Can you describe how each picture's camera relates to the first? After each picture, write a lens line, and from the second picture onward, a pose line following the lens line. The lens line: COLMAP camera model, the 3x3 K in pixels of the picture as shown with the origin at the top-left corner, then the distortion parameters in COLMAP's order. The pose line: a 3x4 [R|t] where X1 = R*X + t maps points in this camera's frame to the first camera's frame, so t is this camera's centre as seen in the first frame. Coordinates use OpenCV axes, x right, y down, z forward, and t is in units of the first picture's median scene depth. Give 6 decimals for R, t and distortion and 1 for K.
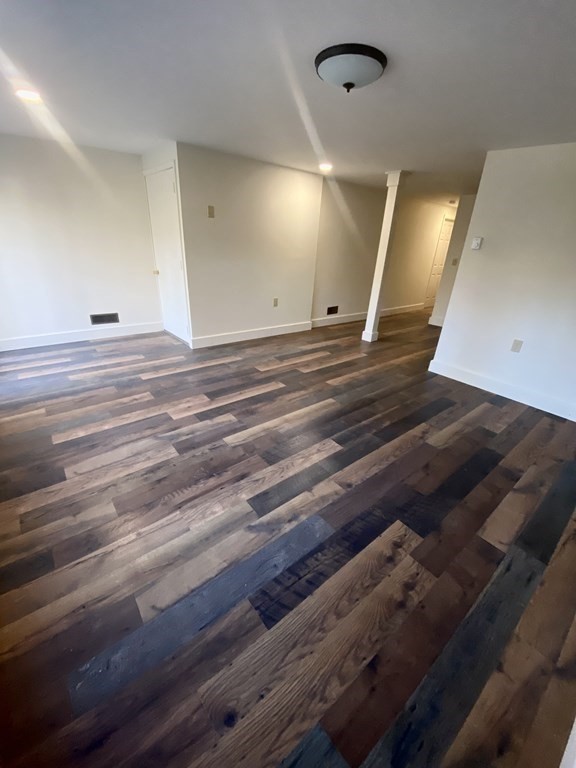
lens RADIAL K [[308.9, 0, 281.4], [0, 308.9, 387.7], [0, 0, 1]] dist [0.013929, -0.001694]
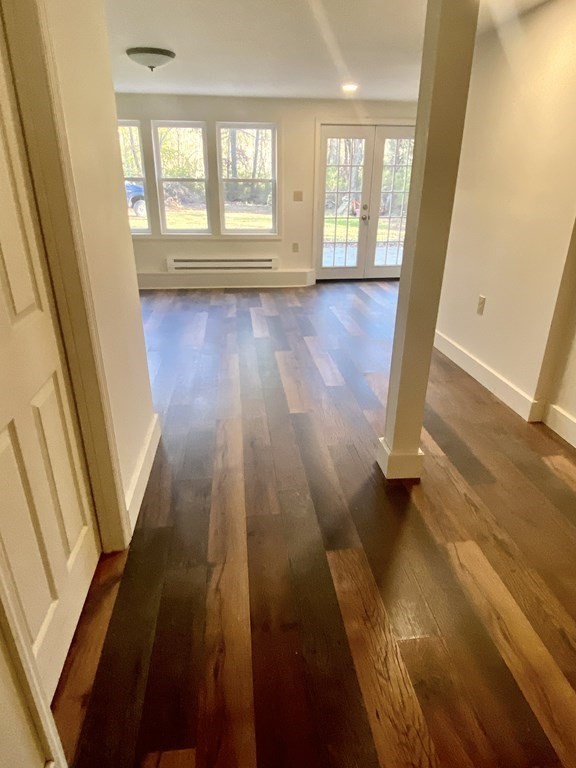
lens RADIAL K [[482.1, 0, 288.1], [0, 482.1, 383.2], [0, 0, 1]] dist [0.008270, -0.003594]
pose [[-0.537426, 0.278657, -0.795942, 1.104287], [-0.390809, 0.754067, 0.527874, -0.678233], [0.747290, 0.594754, -0.296354, 1.580564]]
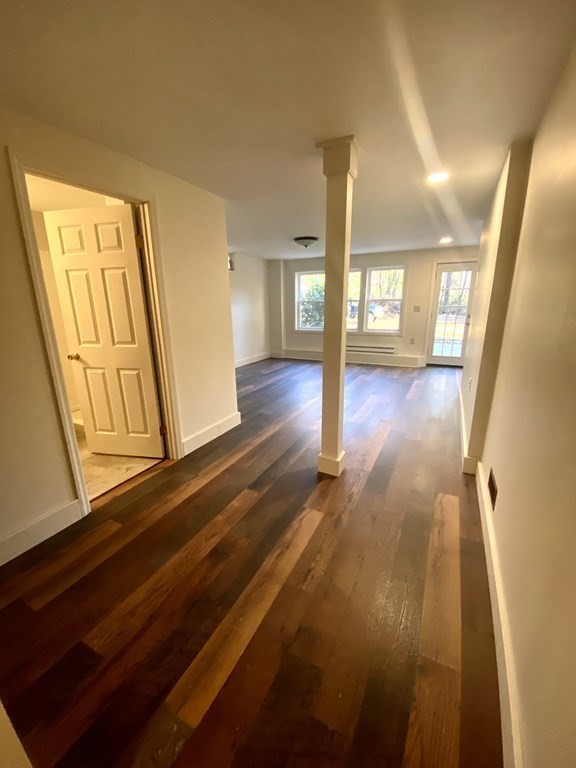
lens RADIAL K [[308.9, 0, 286.4], [0, 308.9, 384.5], [0, 0, 1]] dist [0.013929, -0.001694]
pose [[-0.912704, 0.068687, -0.402808, 0.861887], [-0.205127, 0.775547, 0.597034, -0.854848], [0.353405, 0.627542, -0.693755, 1.927497]]
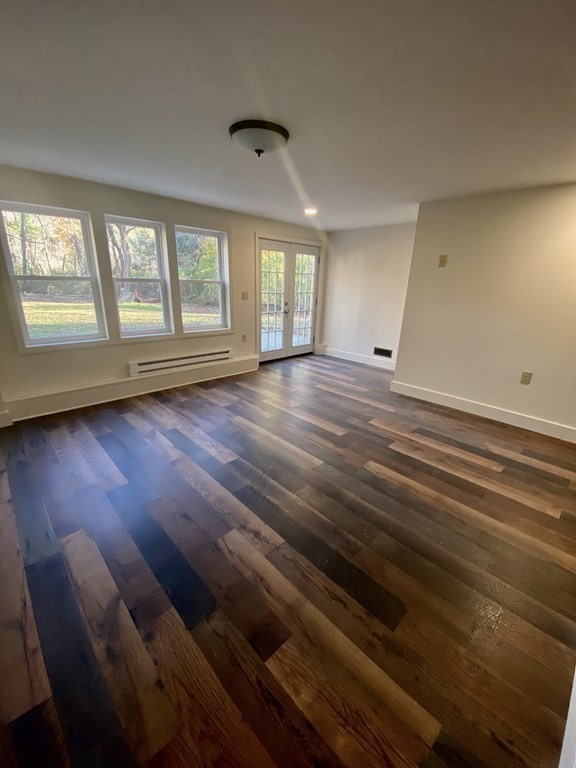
lens RADIAL K [[308.9, 0, 286.1], [0, 308.9, 381.1], [0, 0, 1]] dist [0.013929, -0.001694]
pose [[0.092195, 0.261094, -0.960901, 0.837187], [-0.450317, 0.871620, 0.193629, -0.252095], [0.888096, 0.414859, 0.197934, 0.627204]]
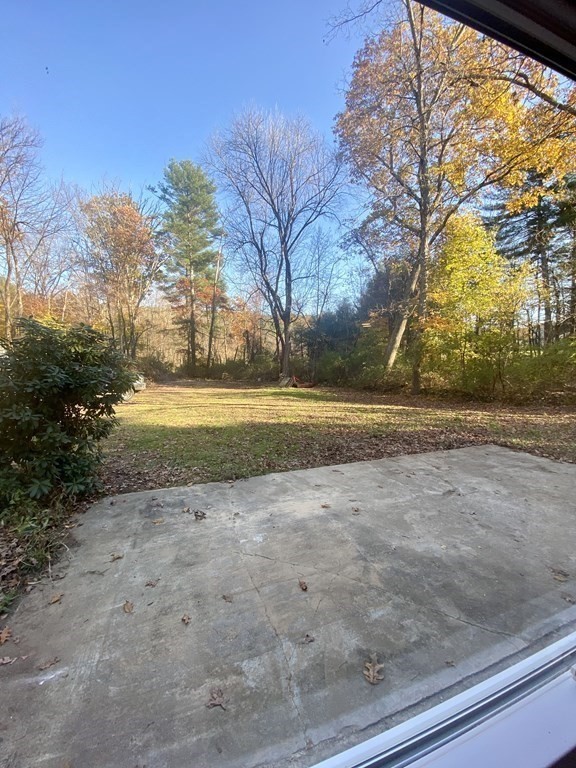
lens RADIAL K [[308.9, 0, 292.0], [0, 308.9, 386.9], [0, 0, 1]] dist [0.013929, -0.001694]
pose [[-0.309953, 0.035733, -0.950080, 0.693571], [-0.416515, 0.893193, 0.169477, -0.226620], [0.854660, 0.448252, -0.261965, 0.535961]]
